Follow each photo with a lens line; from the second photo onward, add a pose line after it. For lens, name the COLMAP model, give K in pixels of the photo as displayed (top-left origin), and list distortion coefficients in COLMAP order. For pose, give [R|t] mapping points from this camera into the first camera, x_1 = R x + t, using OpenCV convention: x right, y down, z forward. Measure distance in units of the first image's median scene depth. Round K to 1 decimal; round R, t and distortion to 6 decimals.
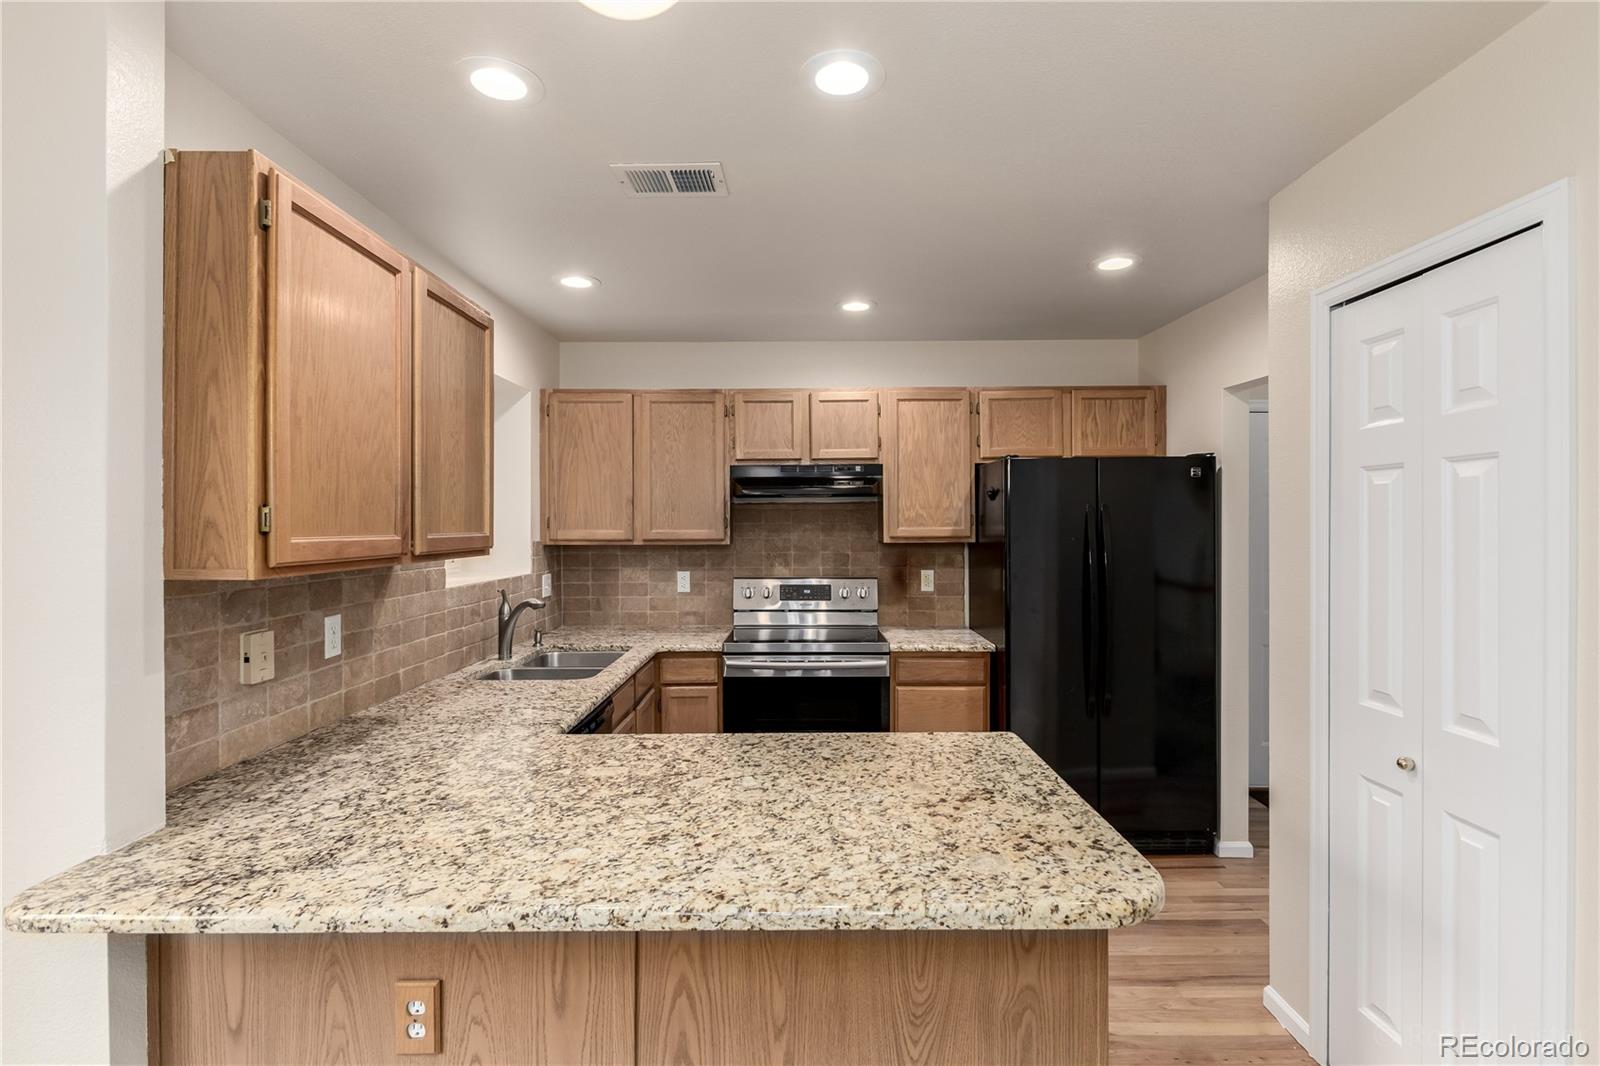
lens RADIAL K [[756.4, 0, 798.0], [0, 756.4, 524.5], [0, 0, 1]] dist [-0.000130, -0.001582]
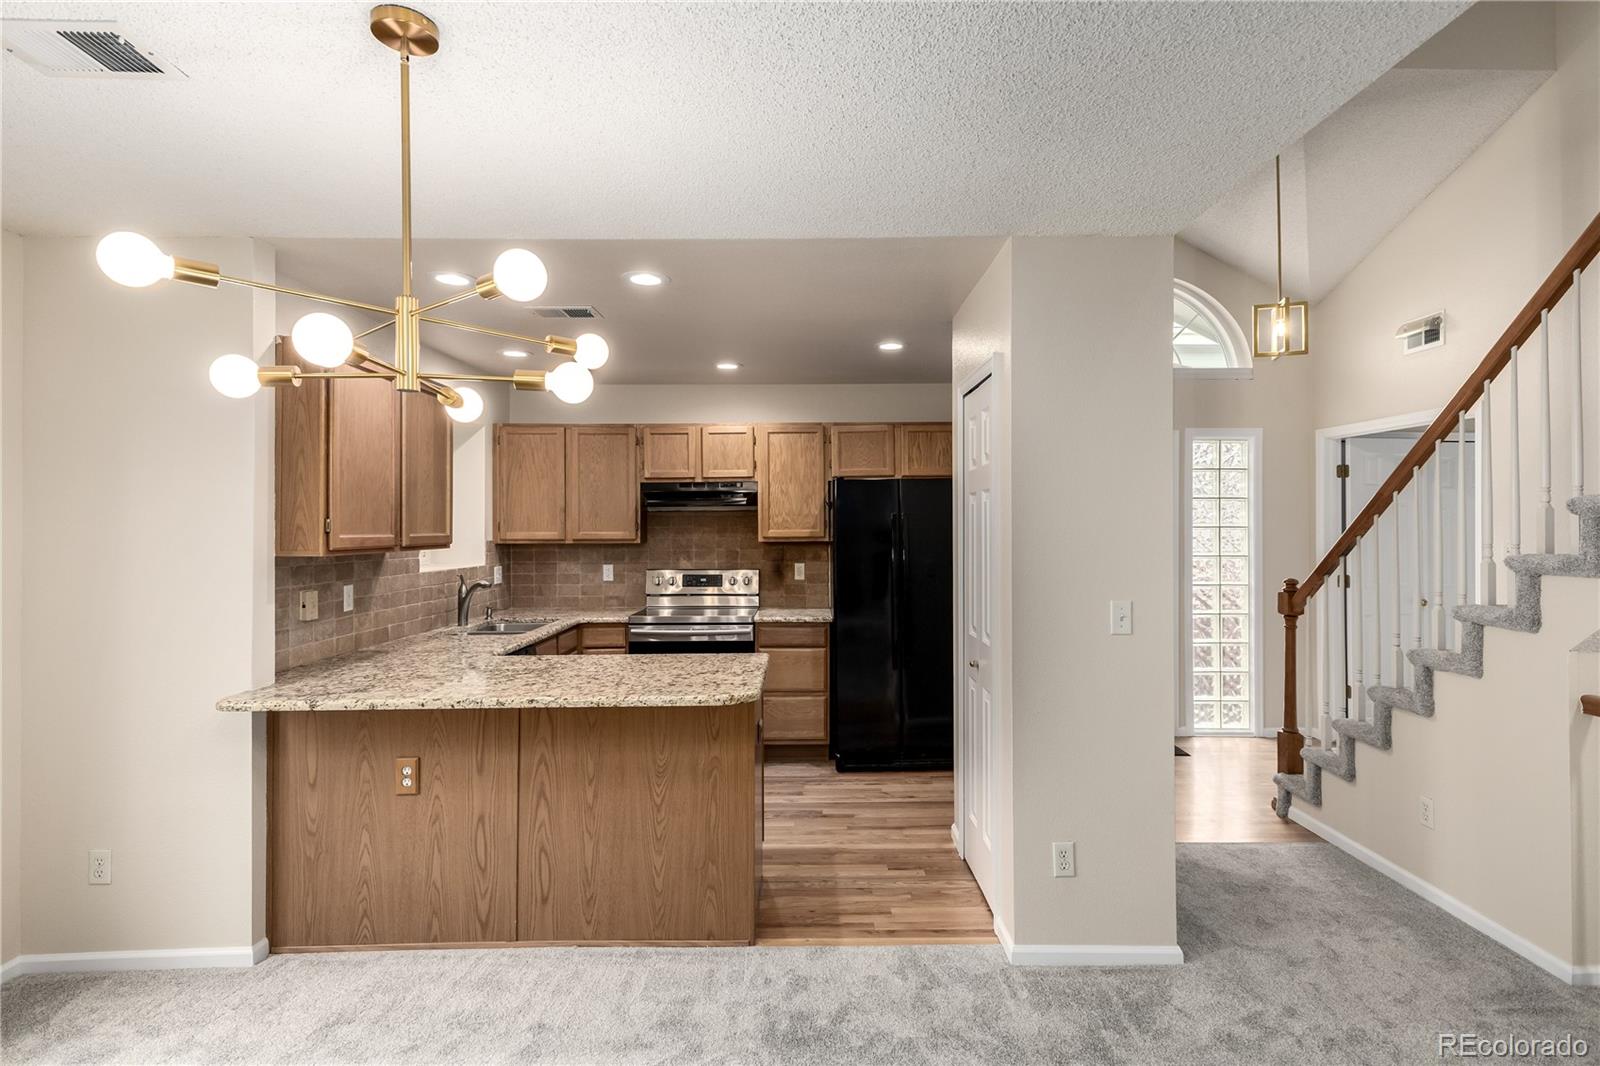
lens RADIAL K [[812.6, 0, 819.9], [0, 812.6, 521.4], [0, 0, 1]] dist [0.009671, 0.001621]
pose [[0.999646, -0.000088, 0.026594, 0.332530], [0.000279, 0.999974, -0.007174, -0.001243], [-0.026593, 0.007179, 0.999621, -0.745935]]
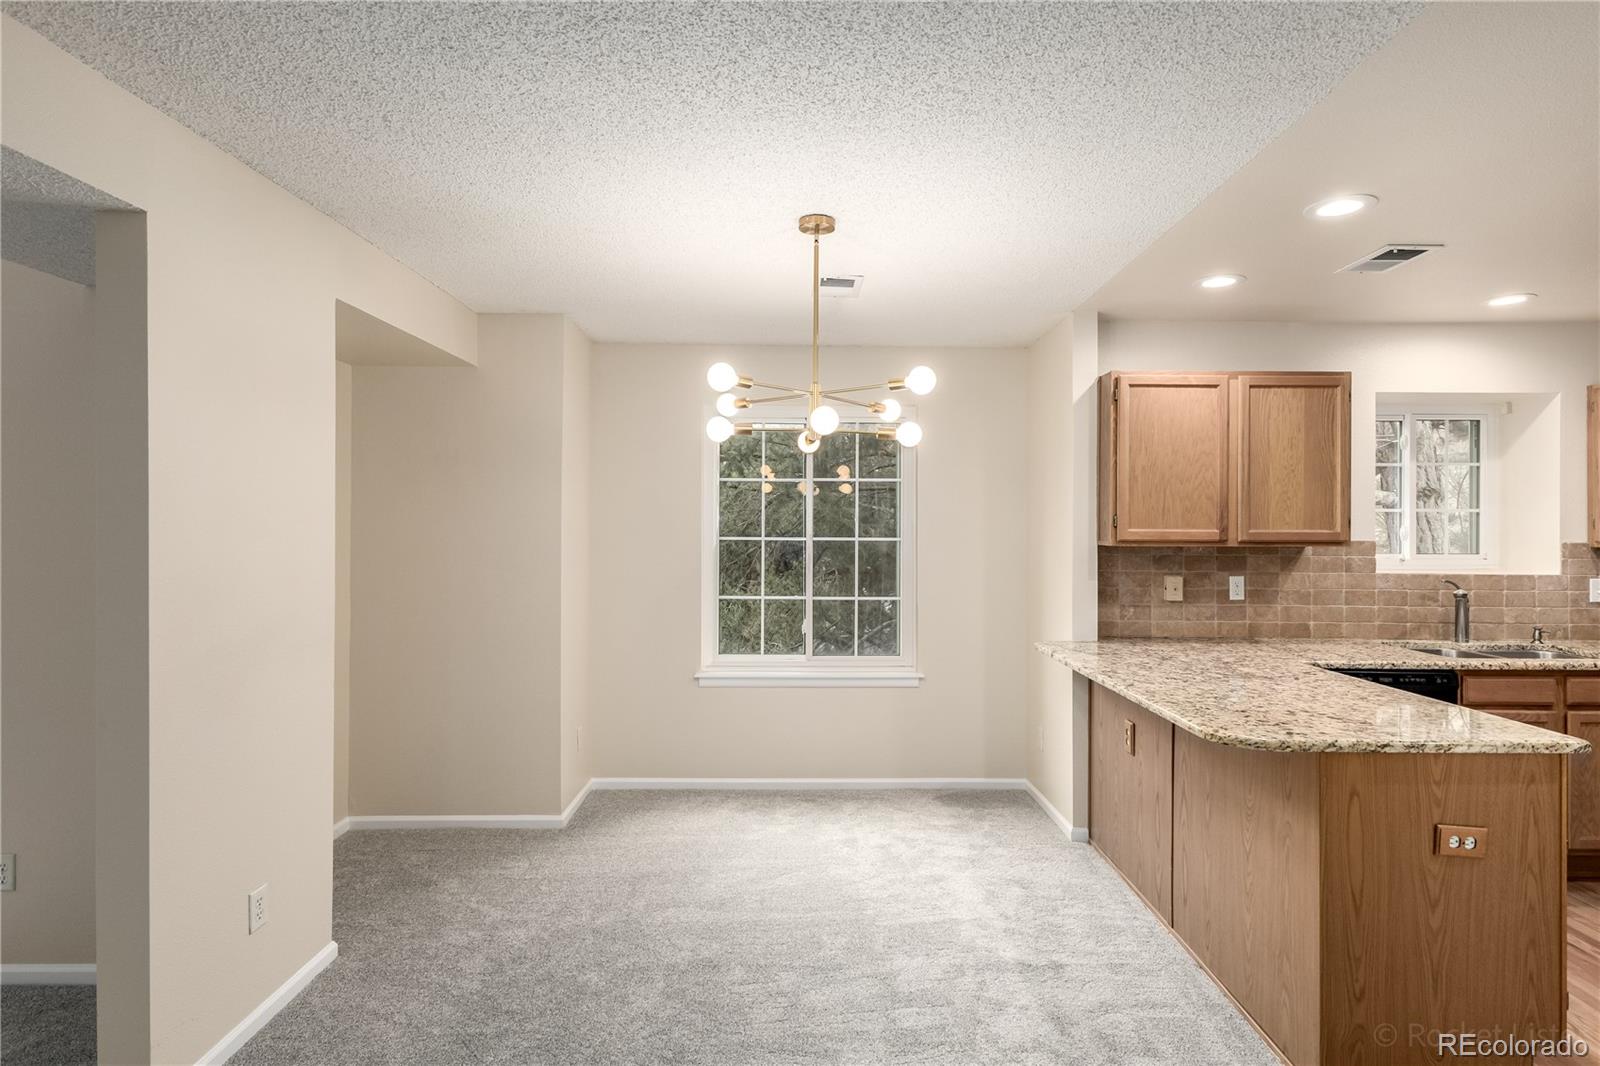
lens RADIAL K [[812.6, 0, 822.9], [0, 812.6, 520.5], [0, 0, 1]] dist [0.009671, 0.001621]
pose [[0.024407, -0.000605, -0.999702, 1.238785], [-0.005606, 0.999984, -0.000742, -0.001071], [0.999686, 0.005622, 0.024403, 0.000894]]
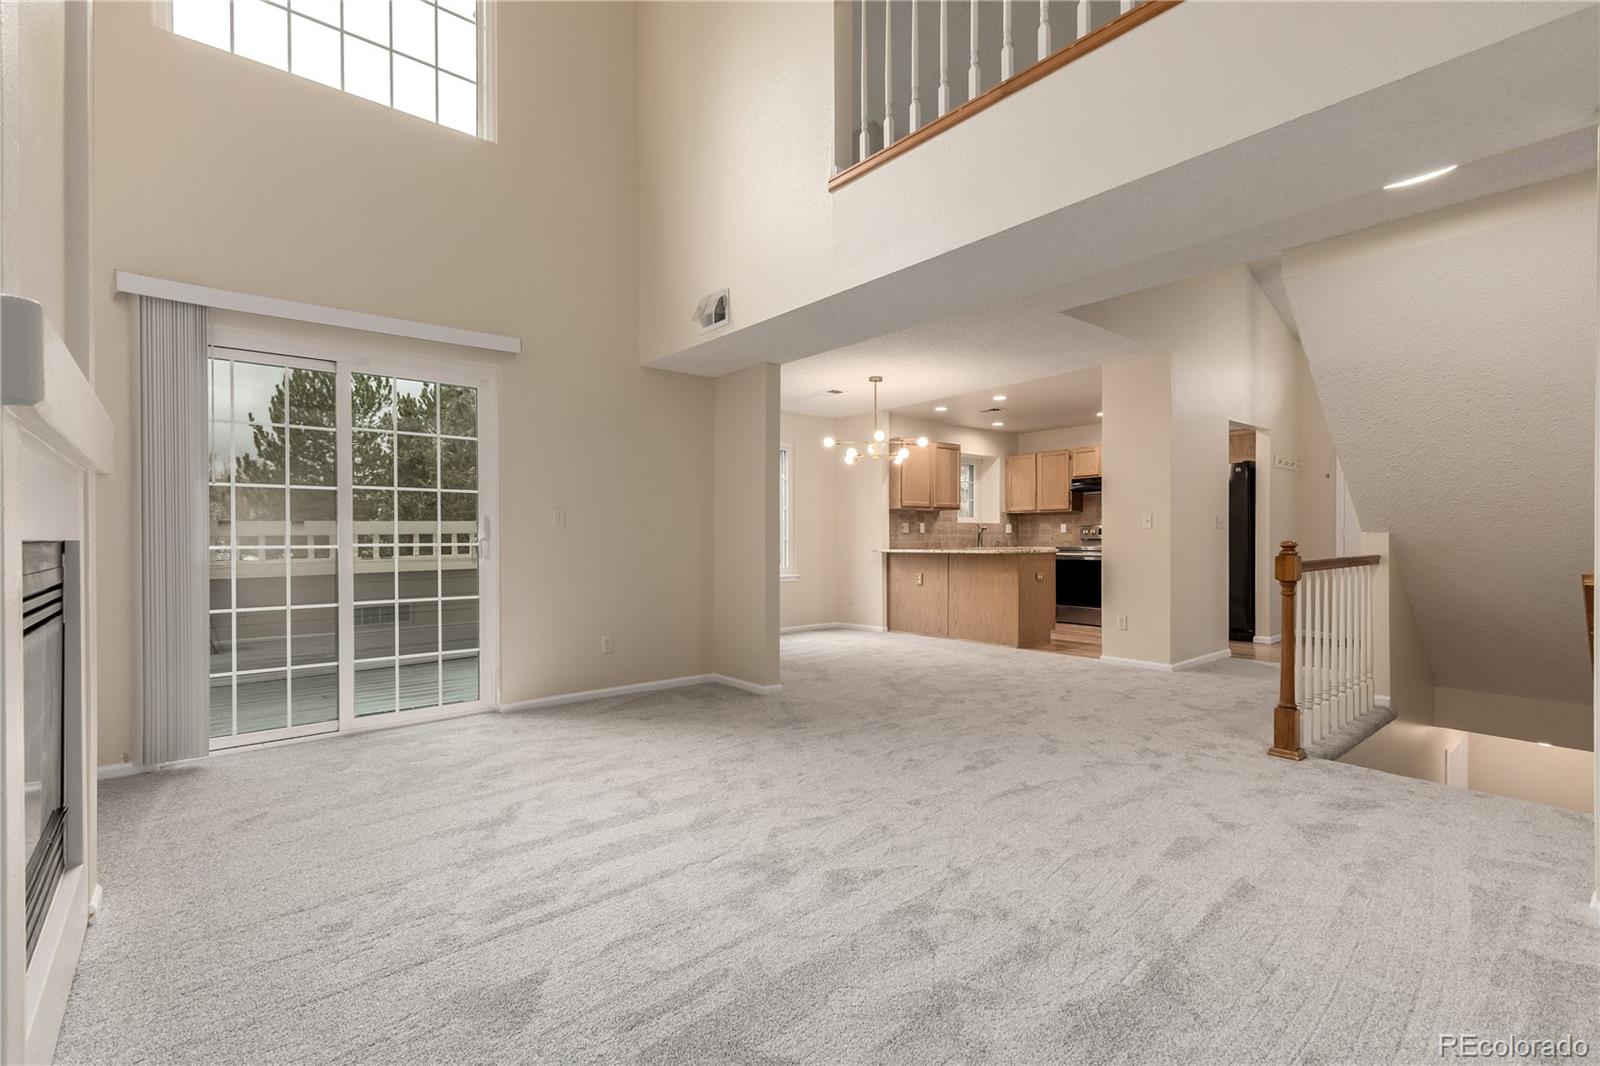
lens RADIAL K [[721.3, 0, 808.4], [0, 721.3, 540.9], [0, 0, 1]] dist [0.003730, 0.000228]
pose [[0.647601, 0.000903, -0.761979, 2.102956], [0.004061, 0.999981, 0.004636, 0.200714], [0.761969, -0.006097, 0.647585, -2.162858]]
